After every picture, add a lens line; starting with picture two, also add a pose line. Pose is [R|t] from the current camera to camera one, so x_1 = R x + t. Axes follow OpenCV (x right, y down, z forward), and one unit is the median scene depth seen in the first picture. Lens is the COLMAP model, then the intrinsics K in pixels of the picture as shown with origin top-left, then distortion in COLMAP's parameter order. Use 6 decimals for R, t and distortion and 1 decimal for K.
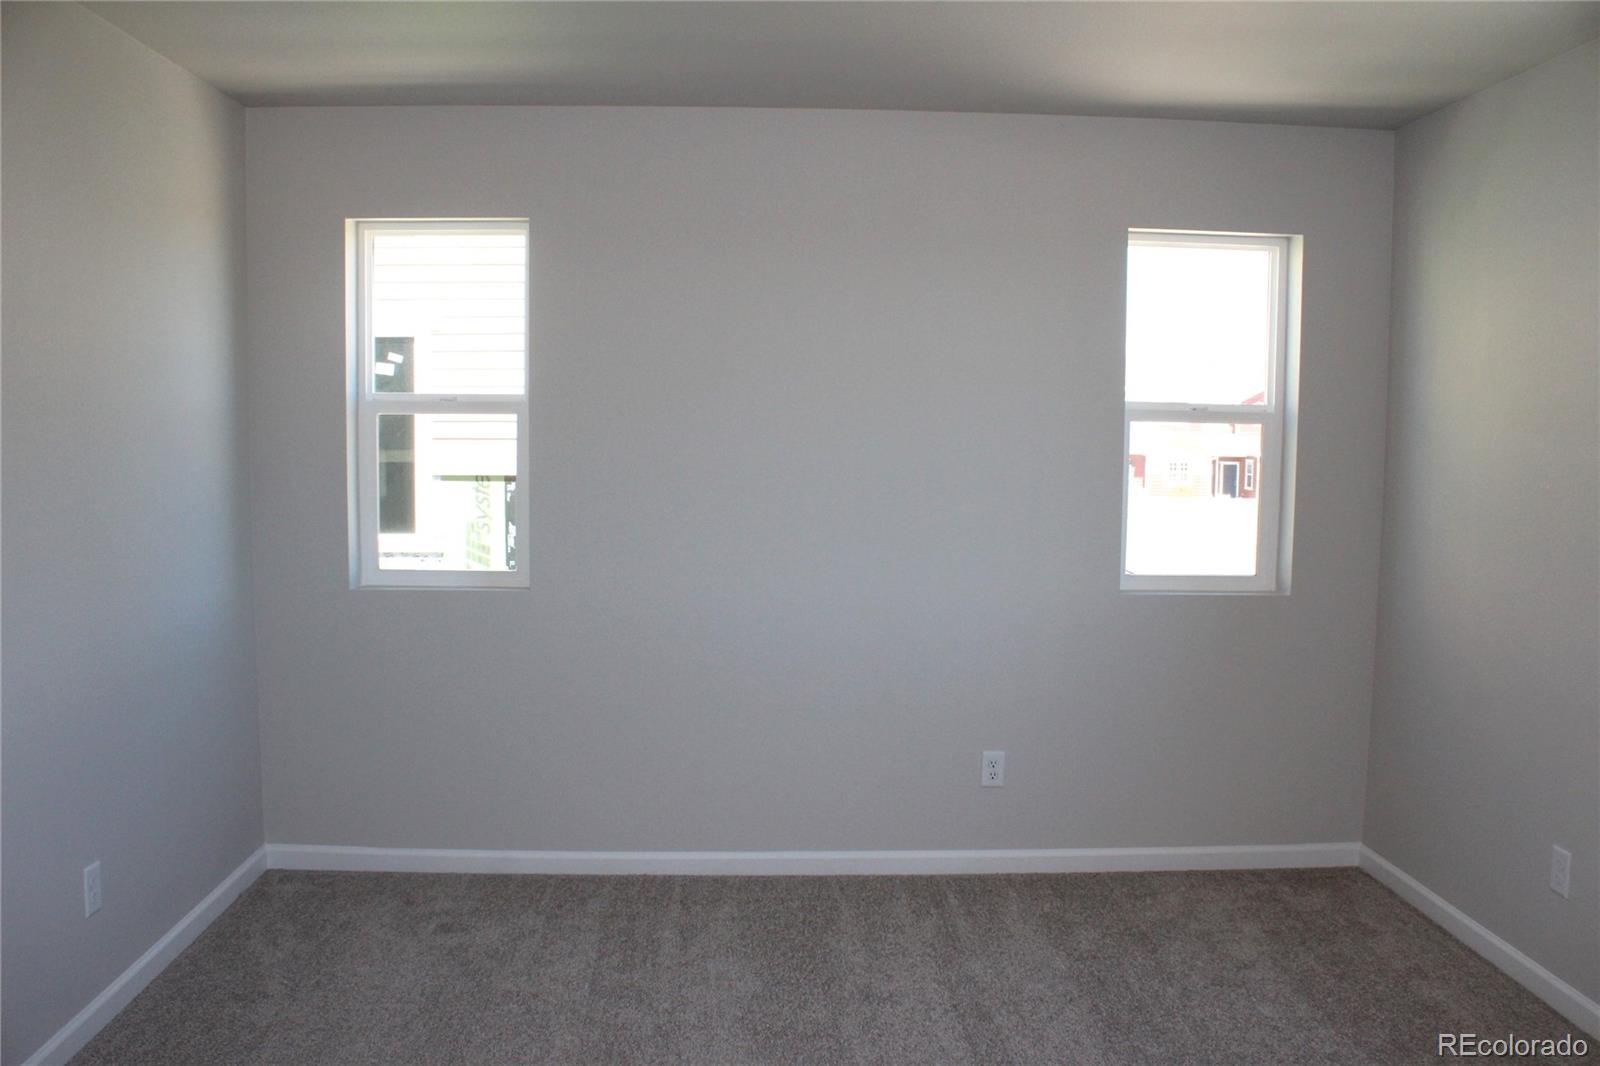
lens RADIAL K [[1330.9, 0, 804.3], [0, 1330.9, 534.5], [0, 0, 1]] dist [-0.147449, 0.134118]
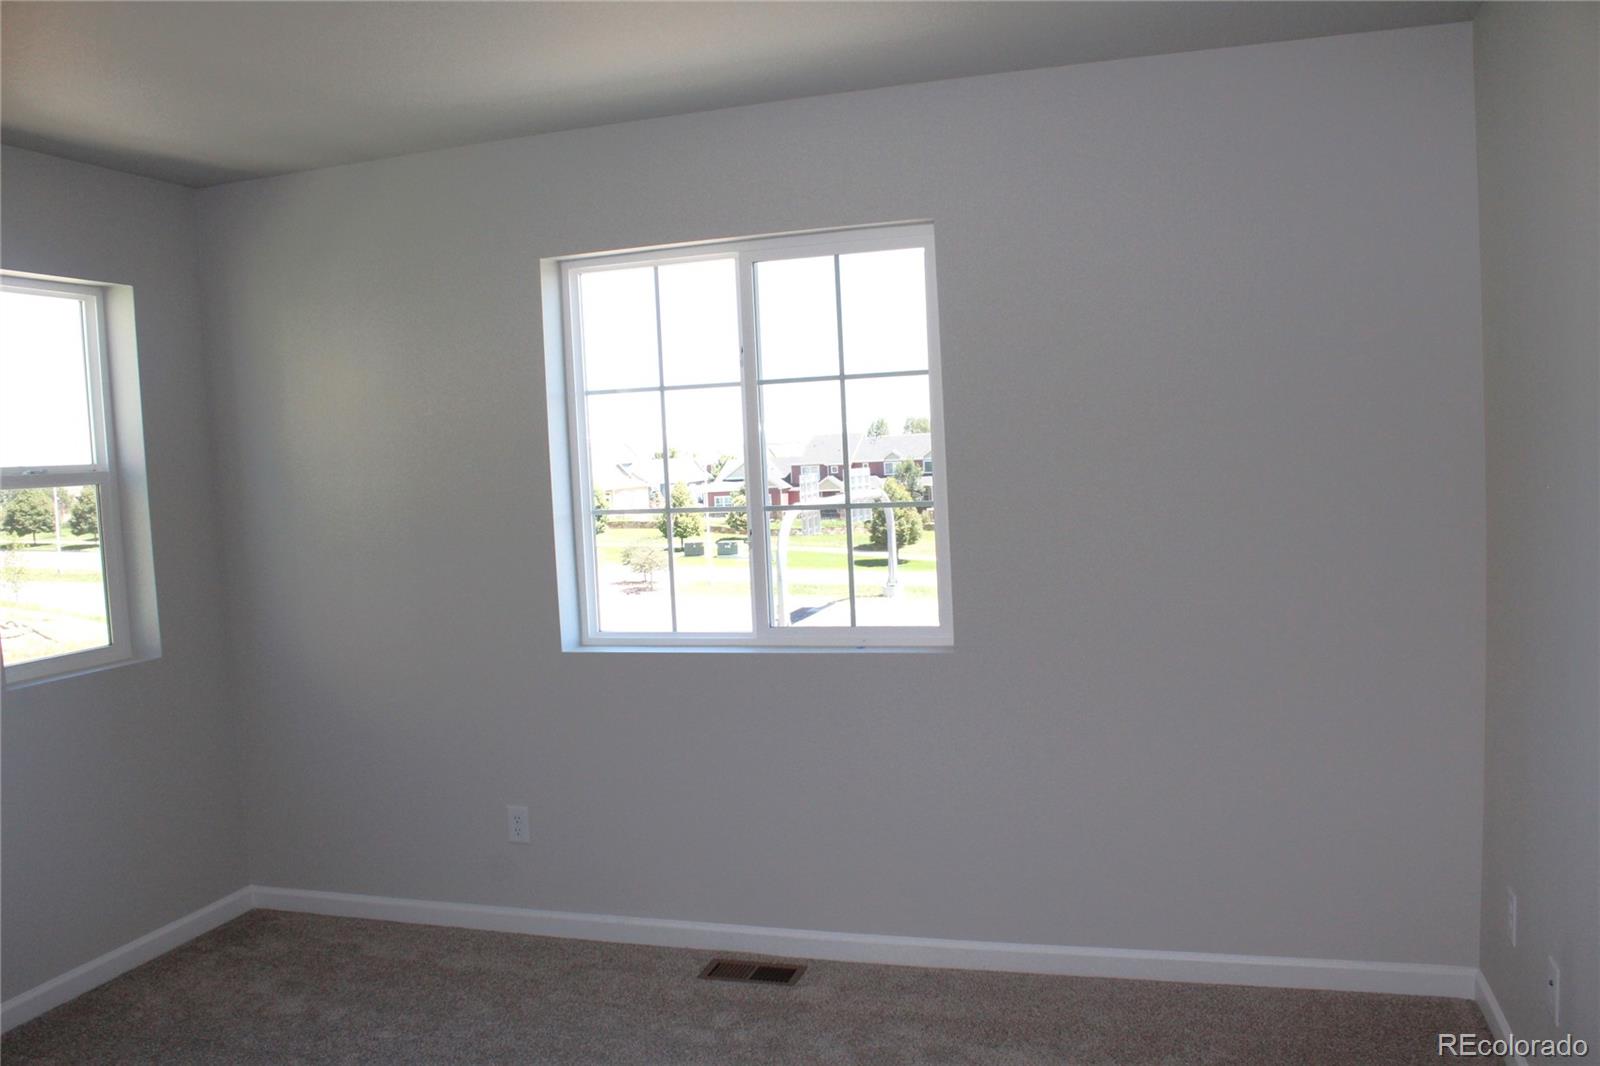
lens RADIAL K [[1330.9, 0, 804.3], [0, 1330.9, 534.5], [0, 0, 1]] dist [-0.147449, 0.134118]
pose [[0.337035, -0.090723, 0.937111, -0.367455], [0.124393, 0.990912, 0.051193, -0.035149], [-0.933238, 0.099316, 0.345257, 0.218316]]
